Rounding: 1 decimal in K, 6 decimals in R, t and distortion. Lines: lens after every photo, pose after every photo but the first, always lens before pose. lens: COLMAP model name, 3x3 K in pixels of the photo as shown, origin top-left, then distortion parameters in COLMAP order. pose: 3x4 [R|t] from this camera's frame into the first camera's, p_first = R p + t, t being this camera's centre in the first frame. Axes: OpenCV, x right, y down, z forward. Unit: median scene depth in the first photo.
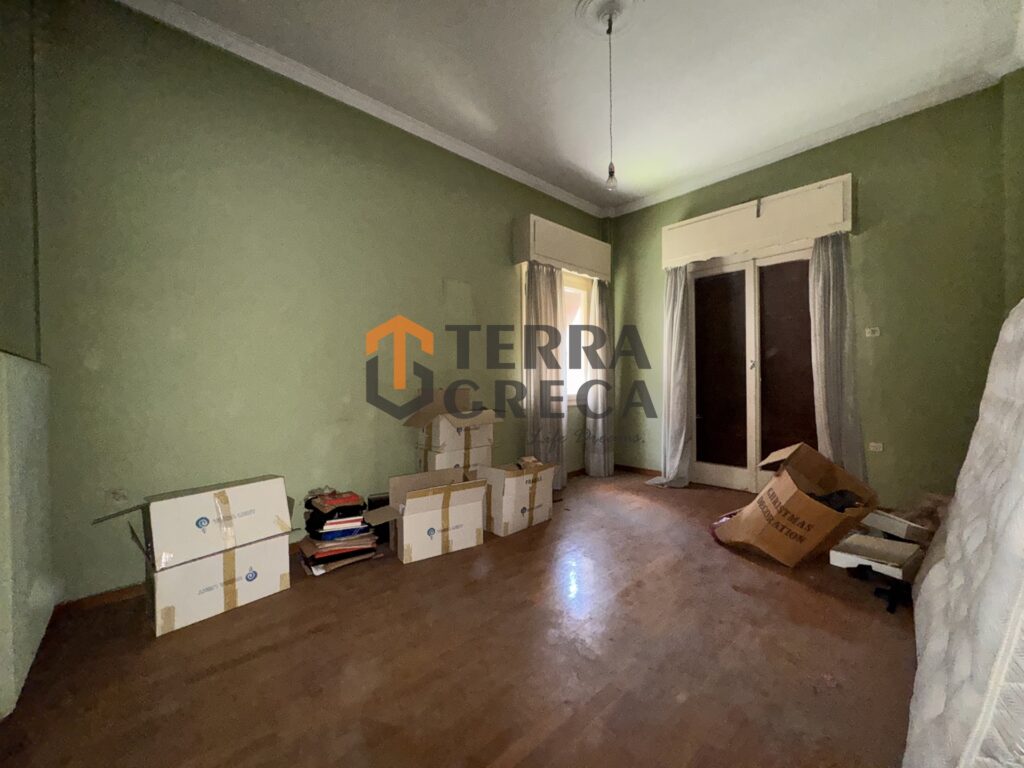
lens RADIAL K [[411.8, 0, 512.0], [0, 411.8, 384.0], [0, 0, 1]] dist [-0.000179, 0.000054]
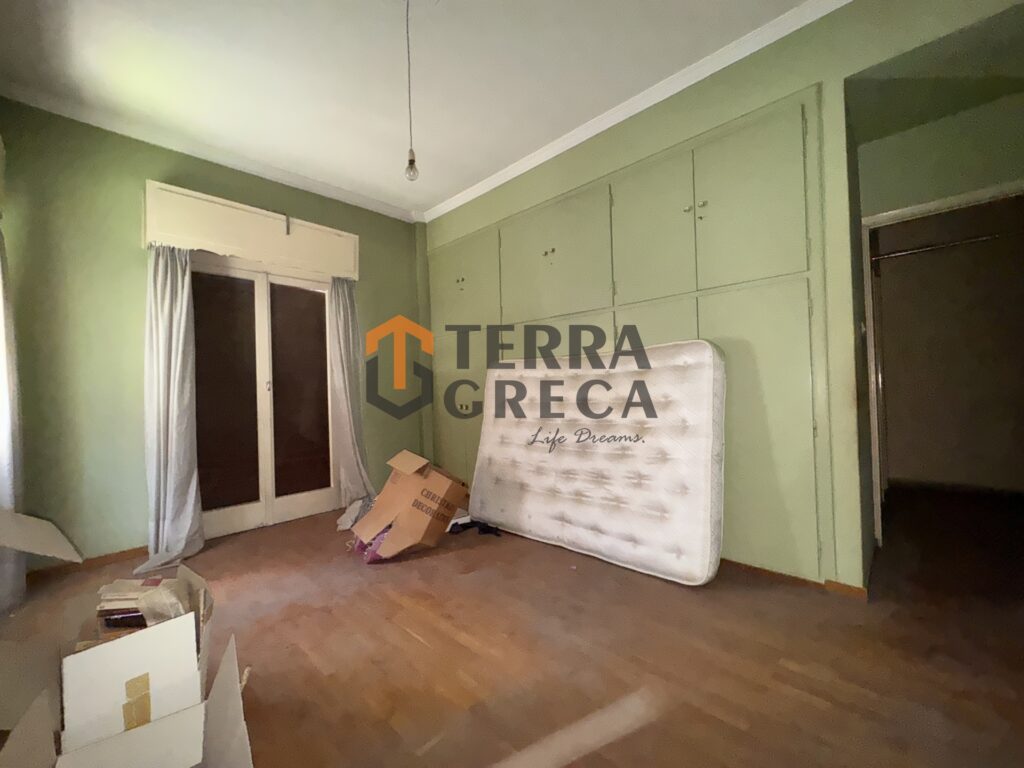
lens RADIAL K [[411.8, 0, 512.0], [0, 411.8, 384.0], [0, 0, 1]] dist [-0.000179, 0.000054]
pose [[-0.050609, 0.043232, 0.997782, -0.364339], [0.044297, 0.998177, -0.041003, 0.011342], [-0.997736, 0.042123, -0.052432, 0.505107]]
